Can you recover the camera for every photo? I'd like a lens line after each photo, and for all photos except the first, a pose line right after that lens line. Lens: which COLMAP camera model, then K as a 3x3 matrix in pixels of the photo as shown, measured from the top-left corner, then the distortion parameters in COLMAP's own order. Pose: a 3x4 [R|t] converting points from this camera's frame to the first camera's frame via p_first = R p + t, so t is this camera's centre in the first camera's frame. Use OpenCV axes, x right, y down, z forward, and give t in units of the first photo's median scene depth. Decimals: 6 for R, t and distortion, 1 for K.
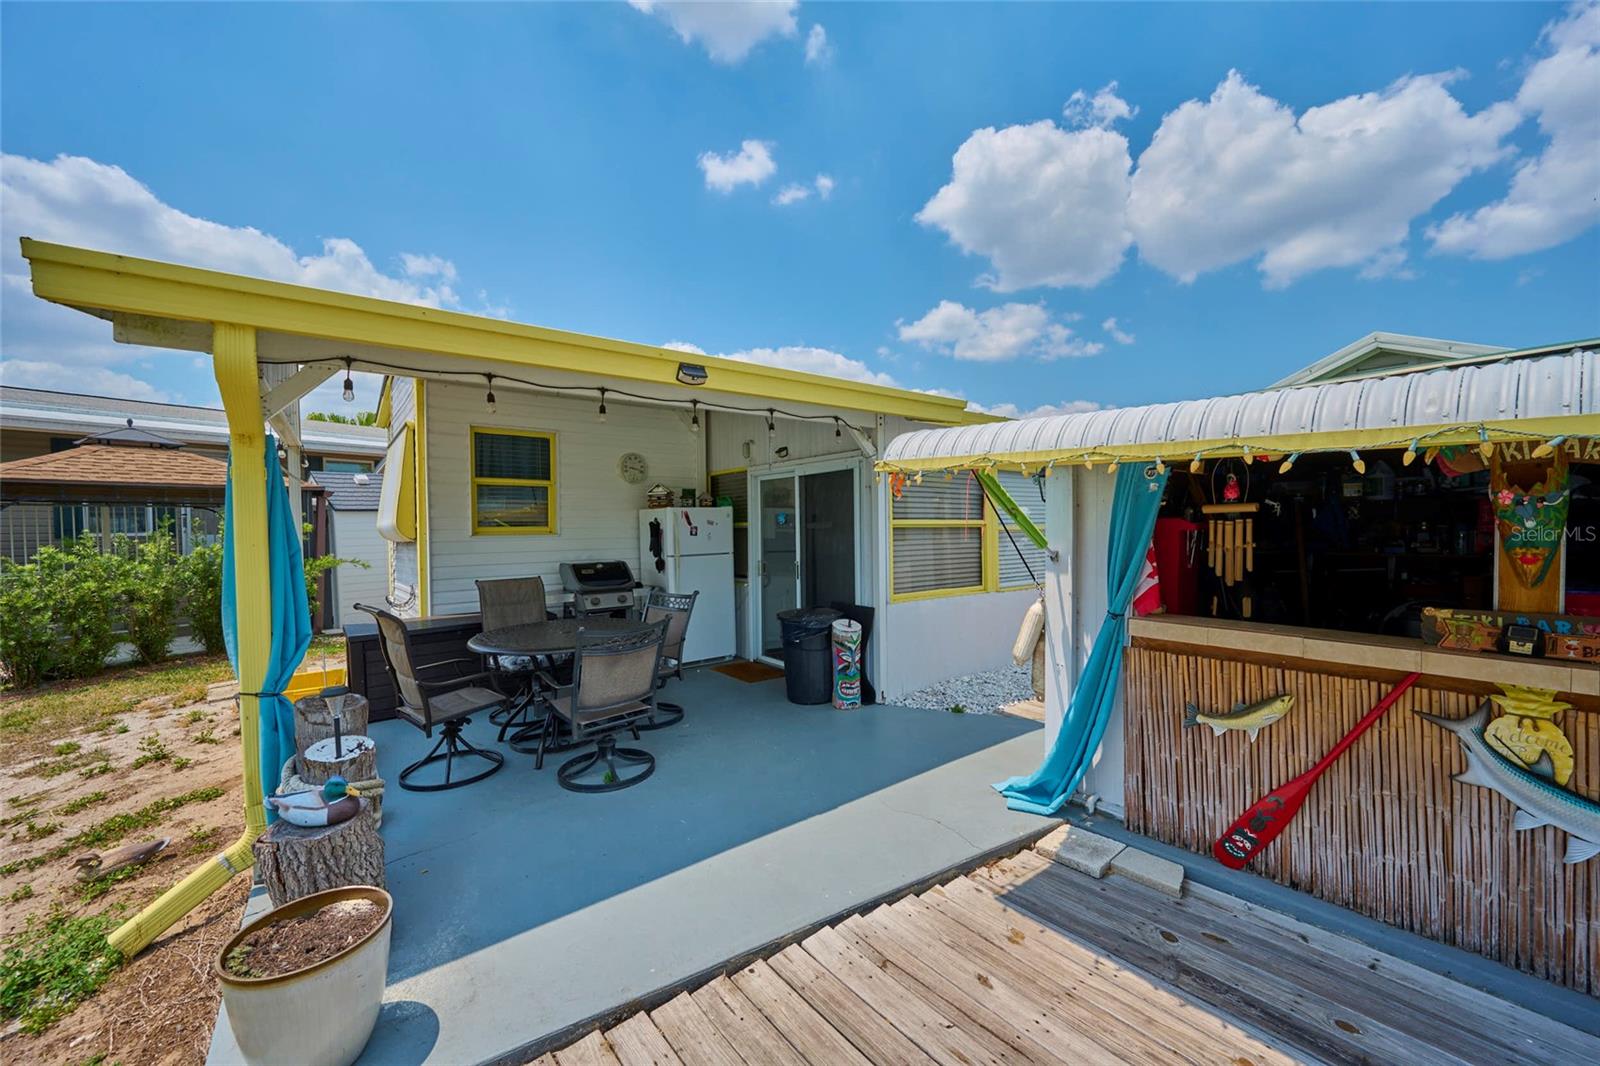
lens RADIAL K [[632.4, 0, 808.7], [0, 632.4, 525.8], [0, 0, 1]] dist [-0.001976, 0.001303]
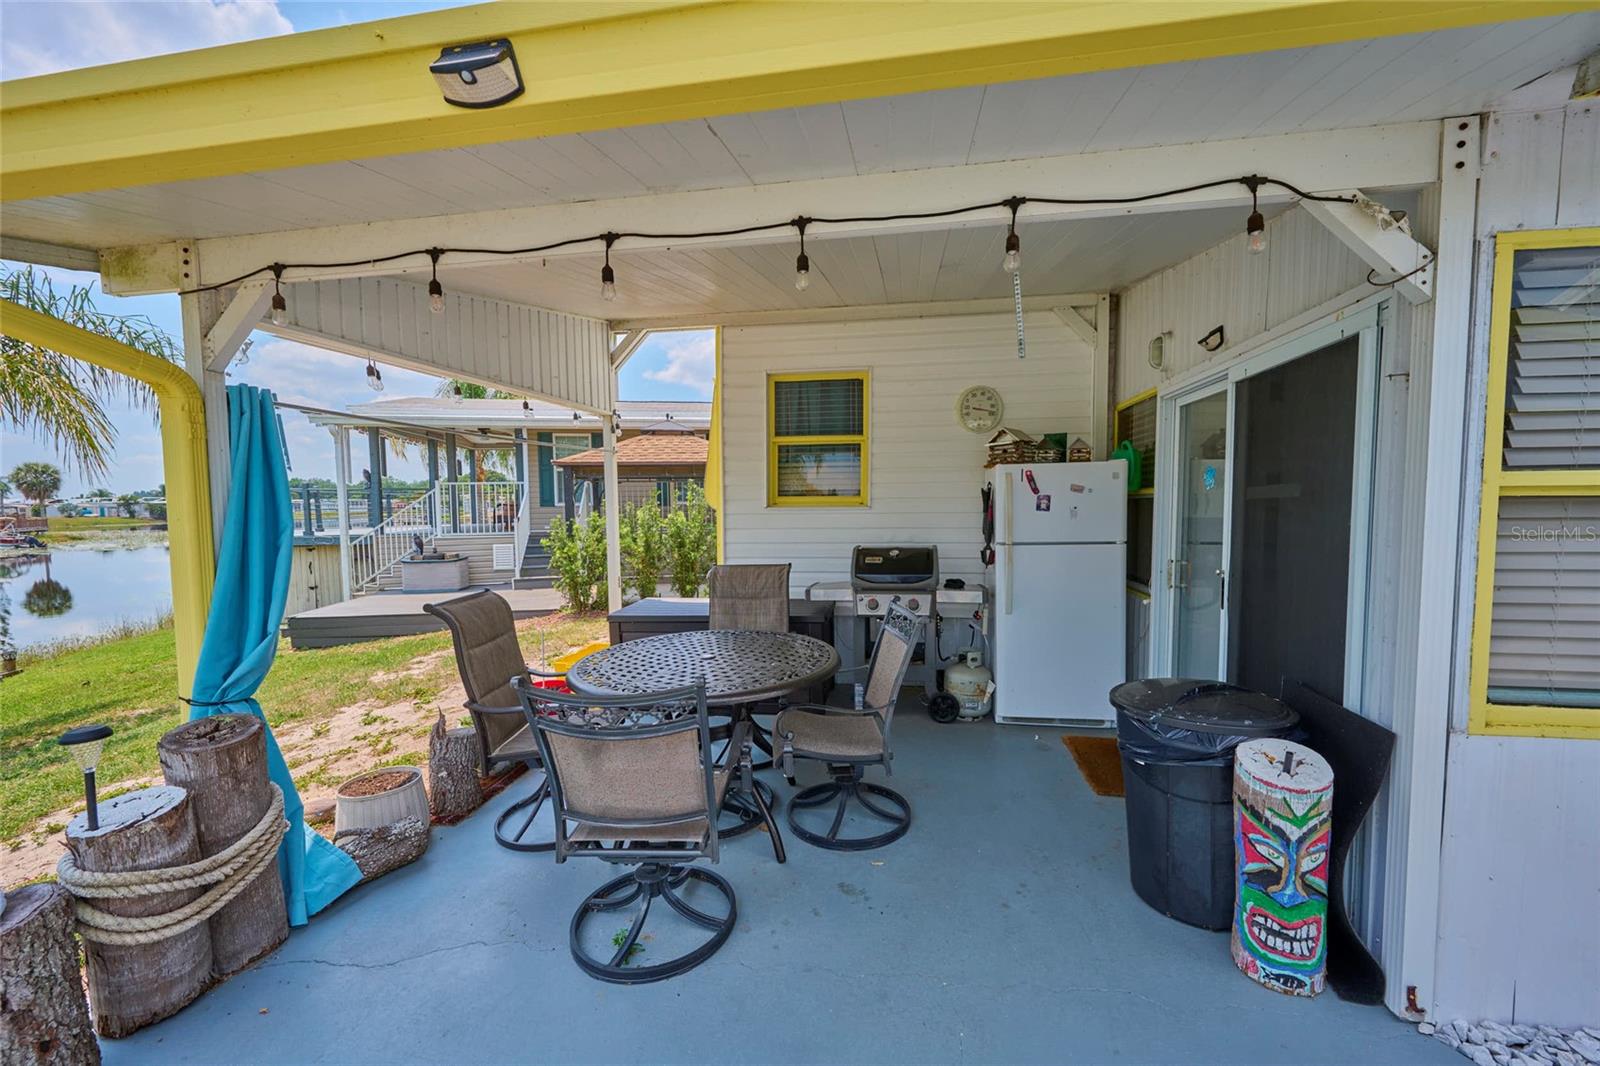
lens RADIAL K [[632.4, 0, 801.8], [0, 632.4, 538.0], [0, 0, 1]] dist [-0.001976, 0.001303]
pose [[0.672196, 0.047107, -0.738873, 0.125222], [0.002658, 0.997814, 0.066034, 0.001463], [0.740369, -0.046351, 0.670601, 0.503201]]
